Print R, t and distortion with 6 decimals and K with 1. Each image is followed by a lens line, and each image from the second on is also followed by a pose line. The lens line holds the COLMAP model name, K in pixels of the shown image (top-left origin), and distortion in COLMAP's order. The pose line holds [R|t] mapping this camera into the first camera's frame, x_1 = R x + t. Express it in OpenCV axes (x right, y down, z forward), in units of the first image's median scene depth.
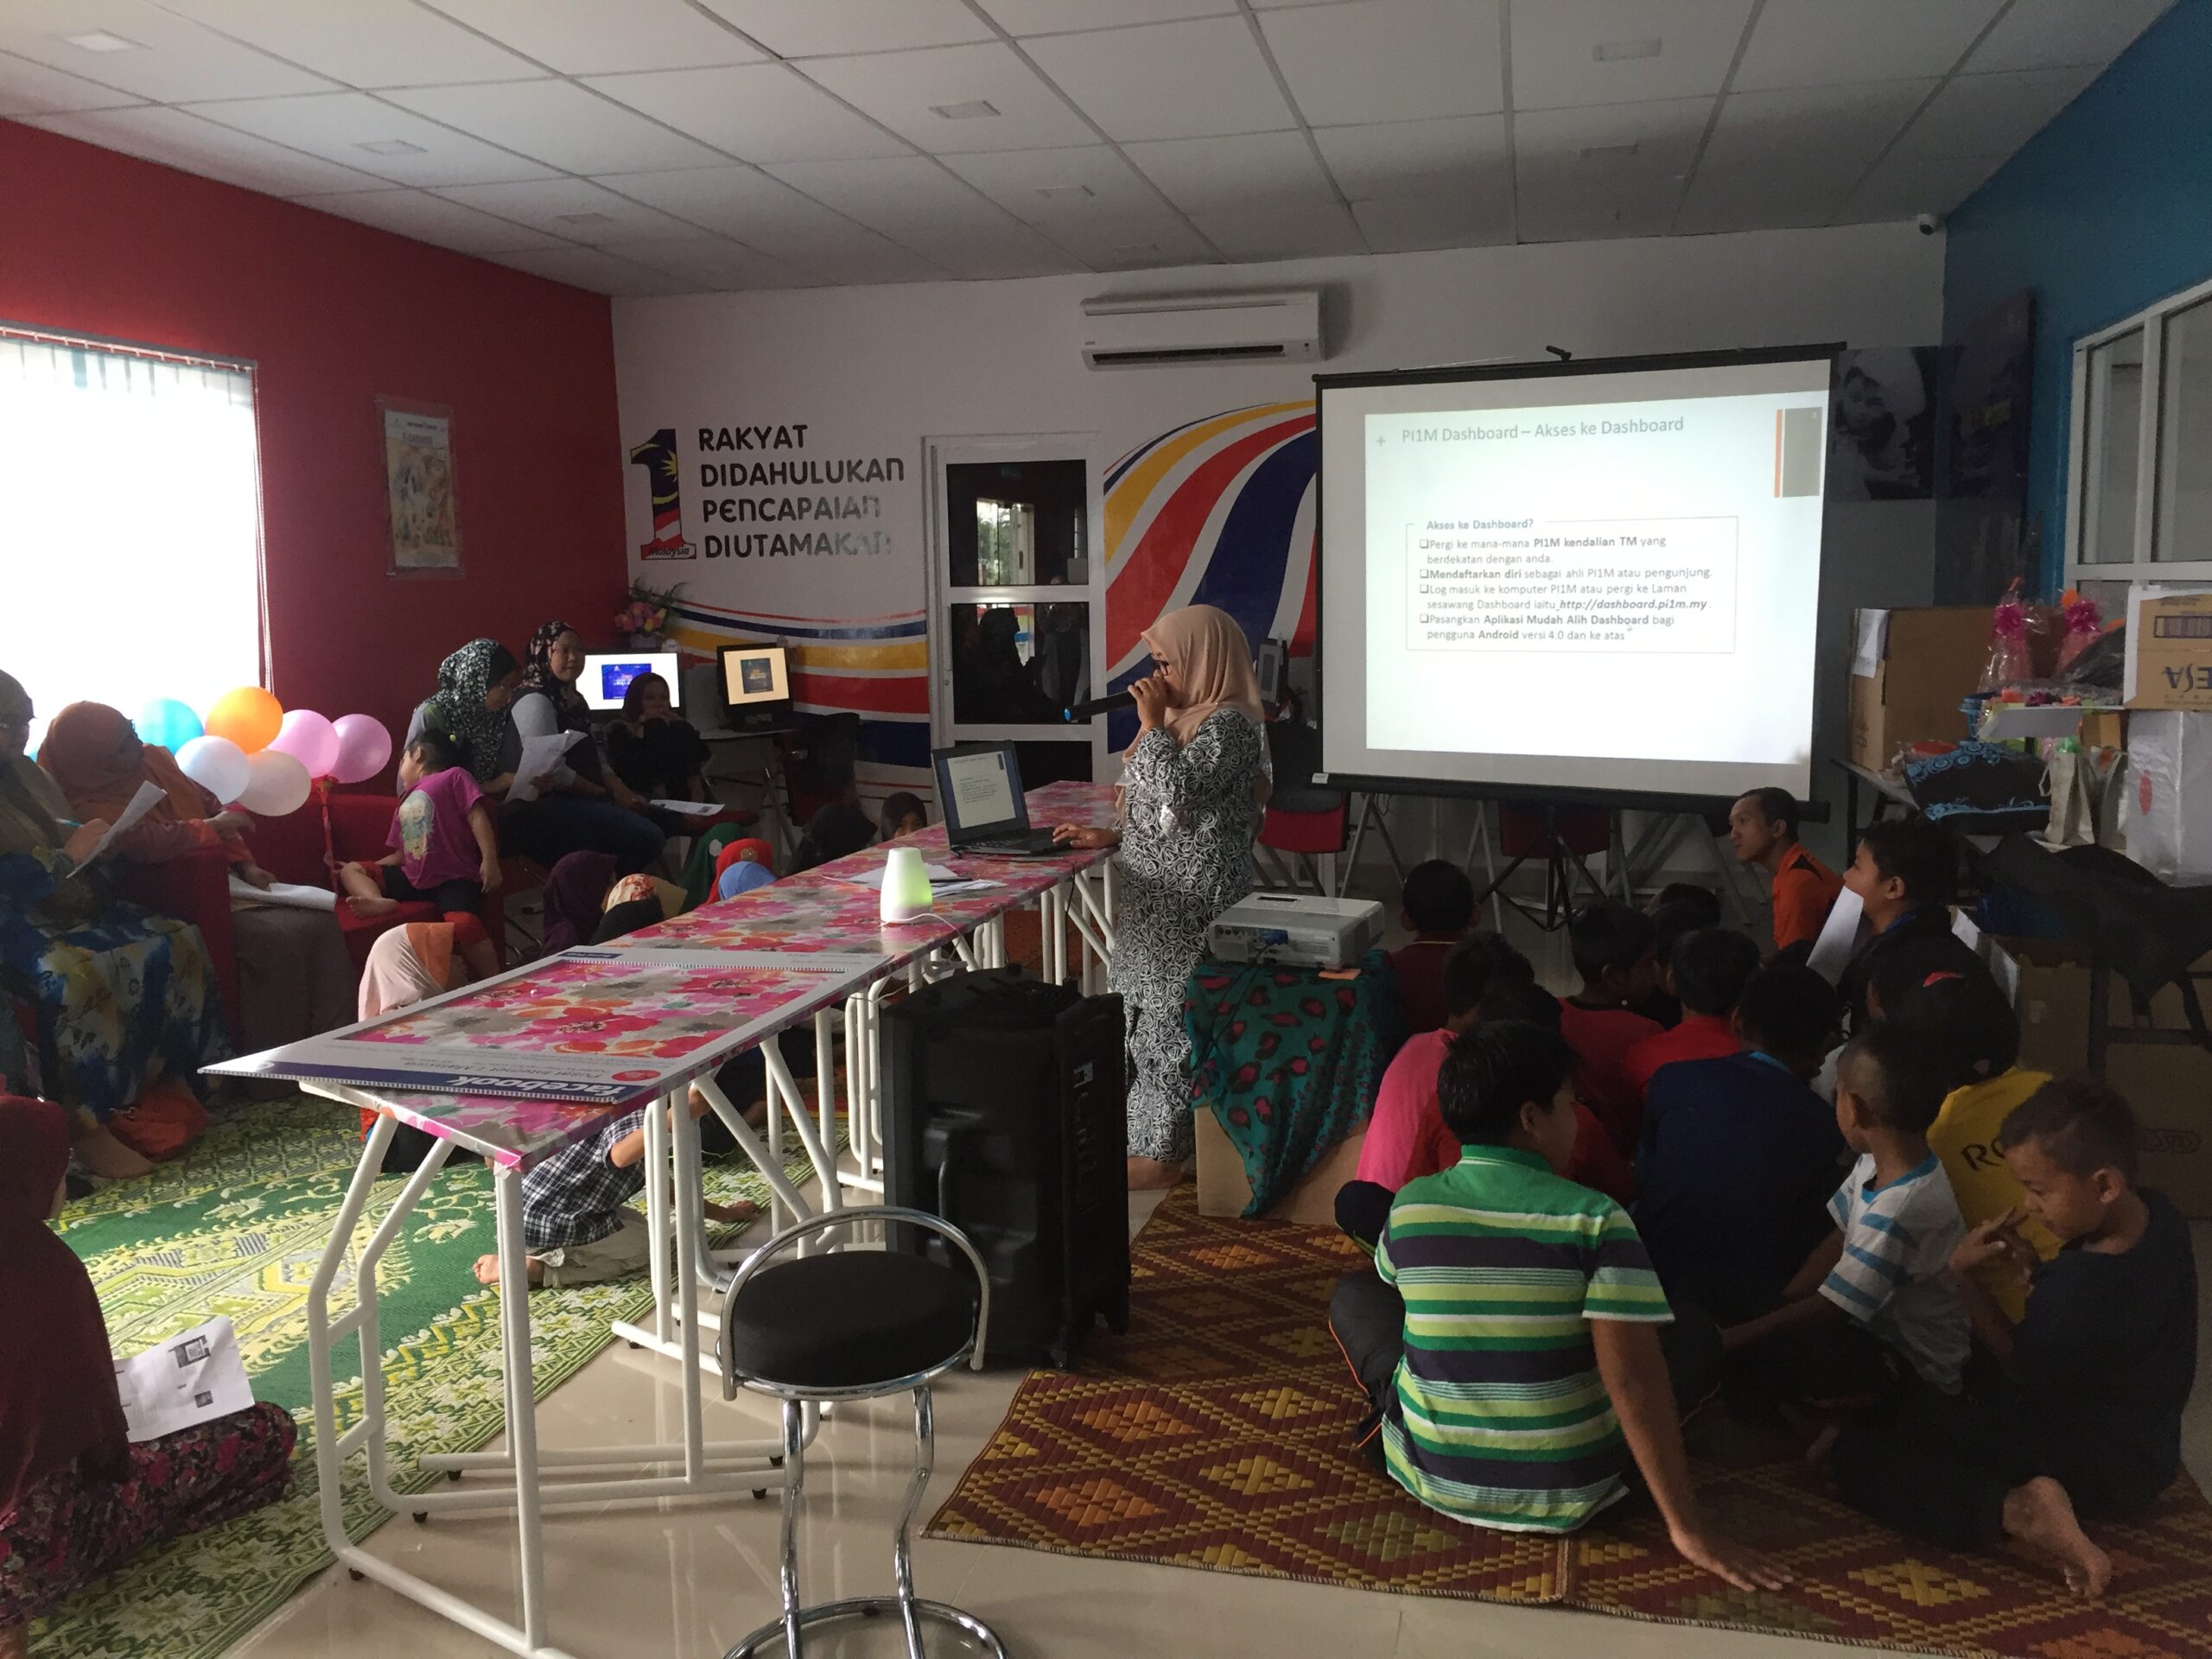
lens RADIAL K [[1865.9, 0, 1115.4], [0, 1865.9, 831.7], [0, 0, 1]] dist [0.072750, -0.096343]
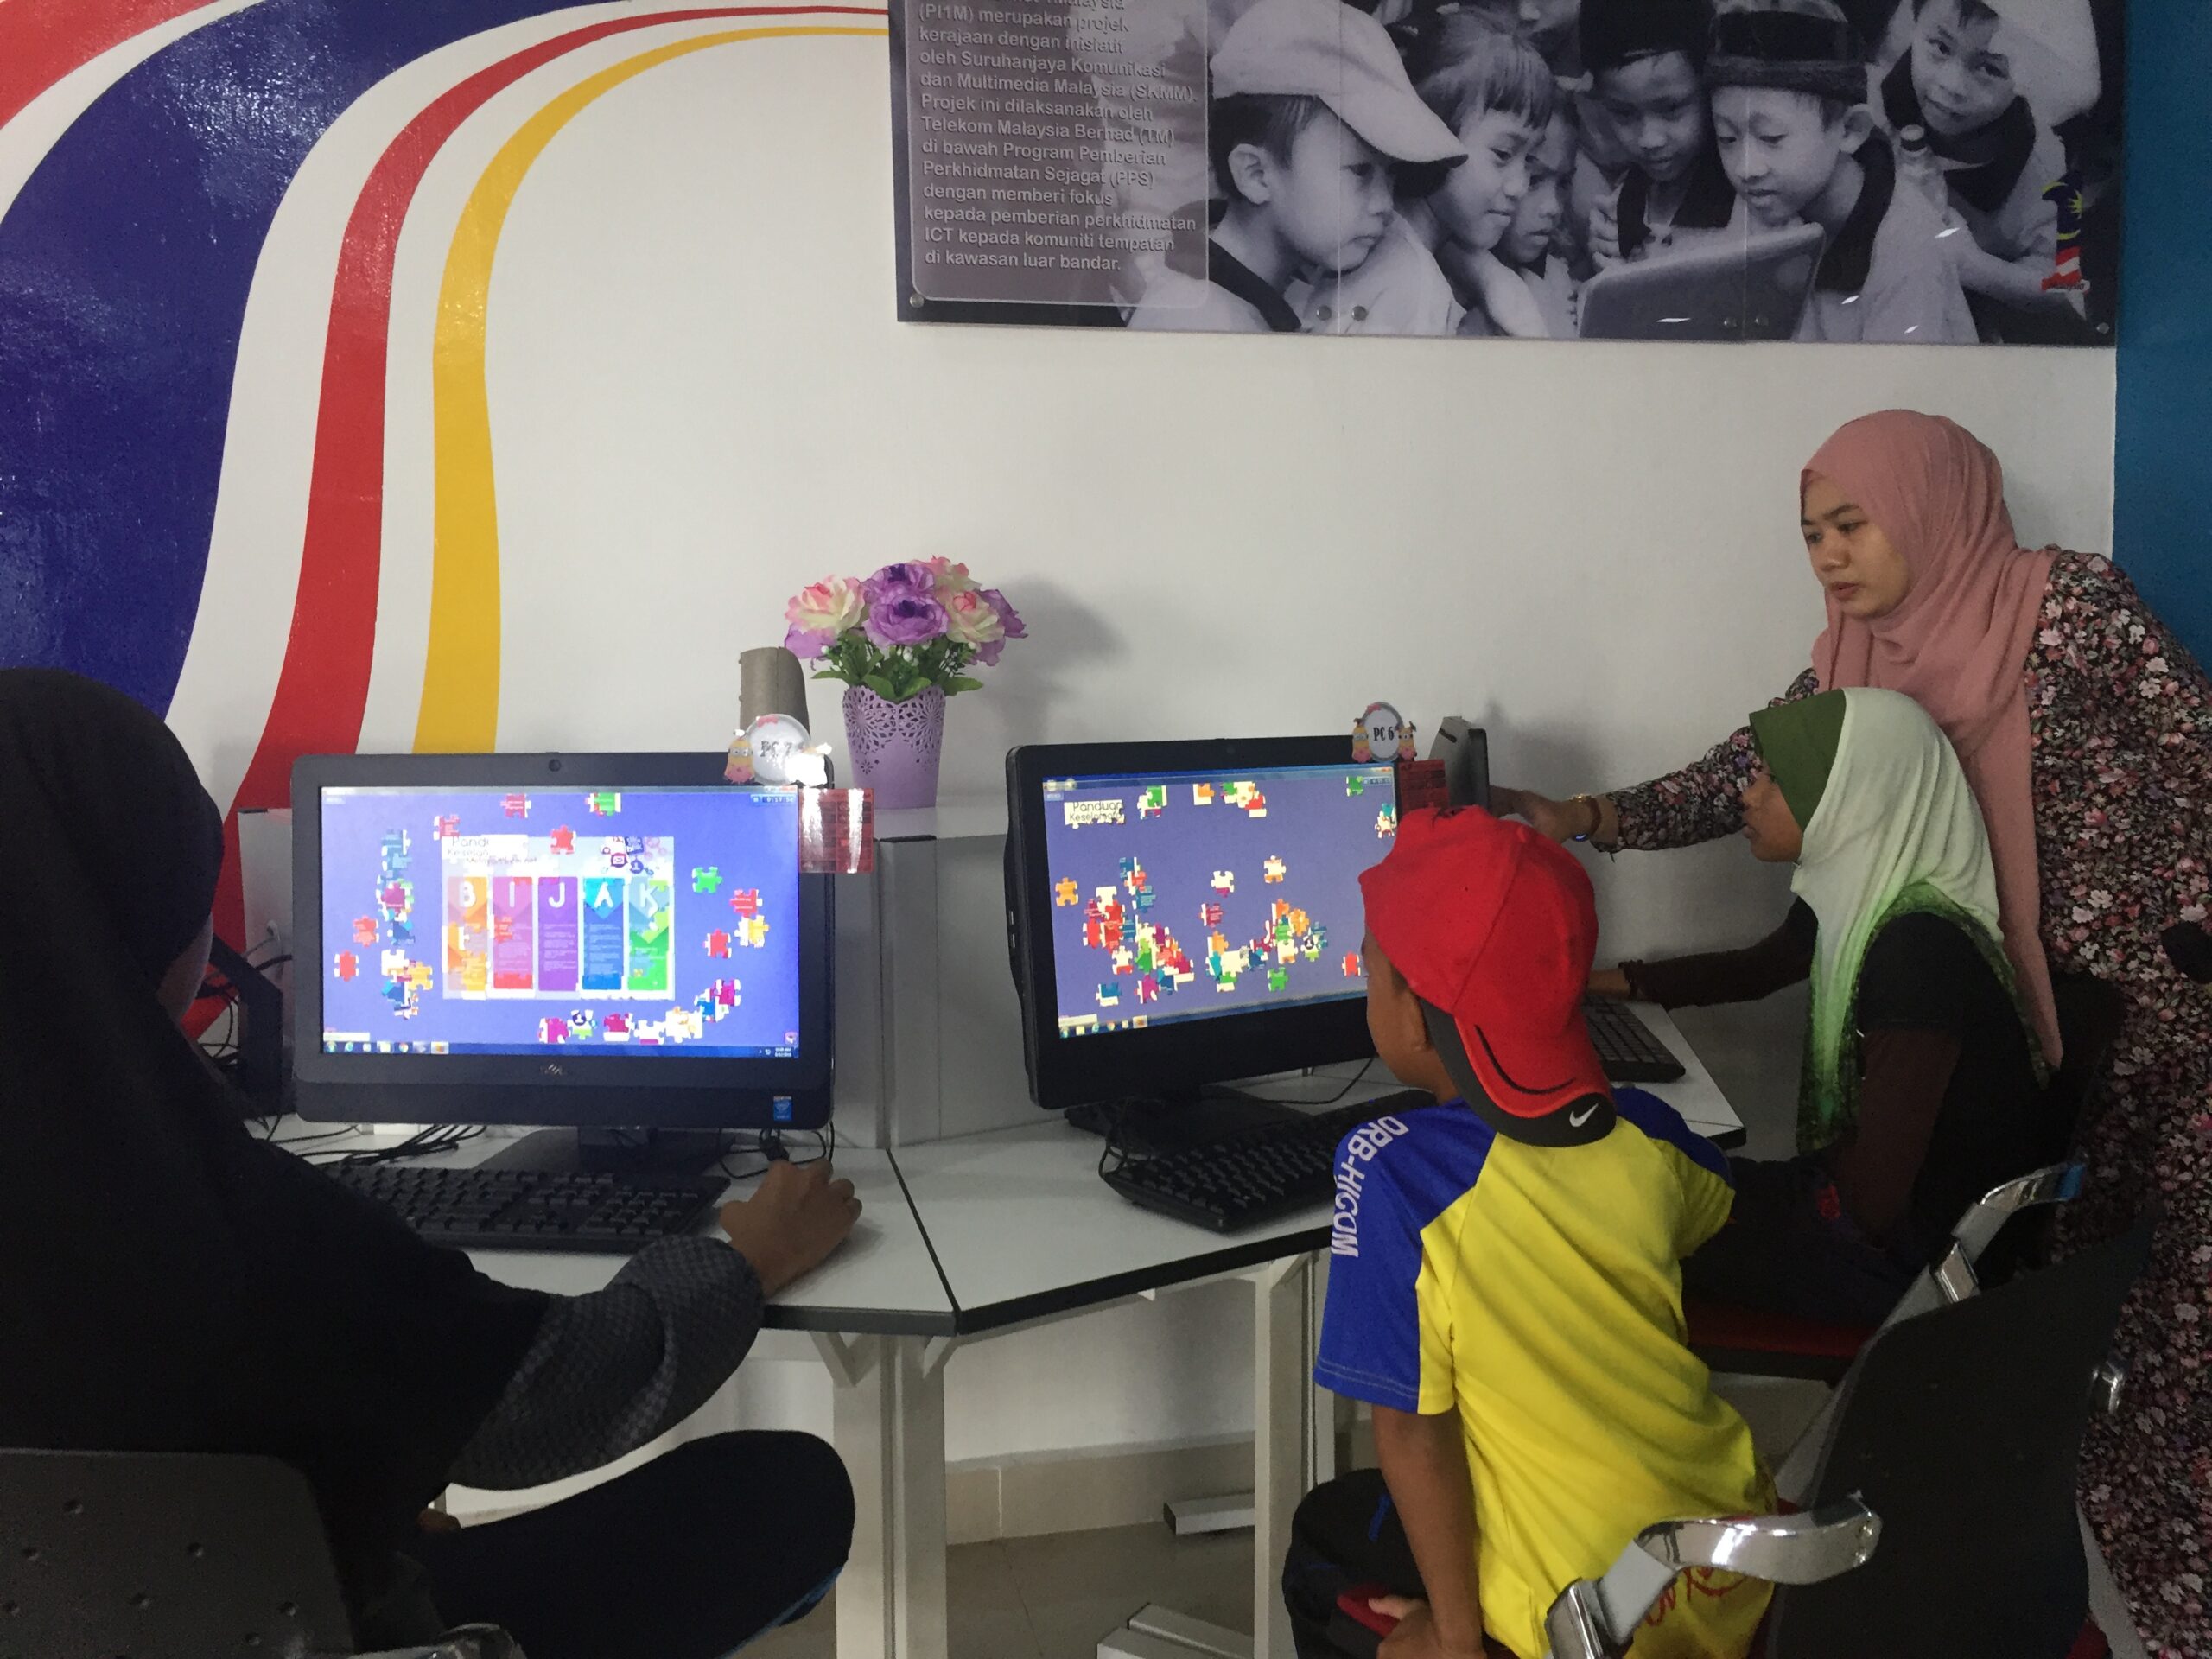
lens RADIAL K [[1865.9, 0, 1100.6], [0, 1865.9, 833.3], [0, 0, 1]] dist [0.072750, -0.096343]
pose [[0.905098, -0.032276, 0.423976, 0.092899], [0.057175, 0.997298, -0.046136, -0.073847], [-0.421341, 0.065999, 0.904498, 0.731226]]
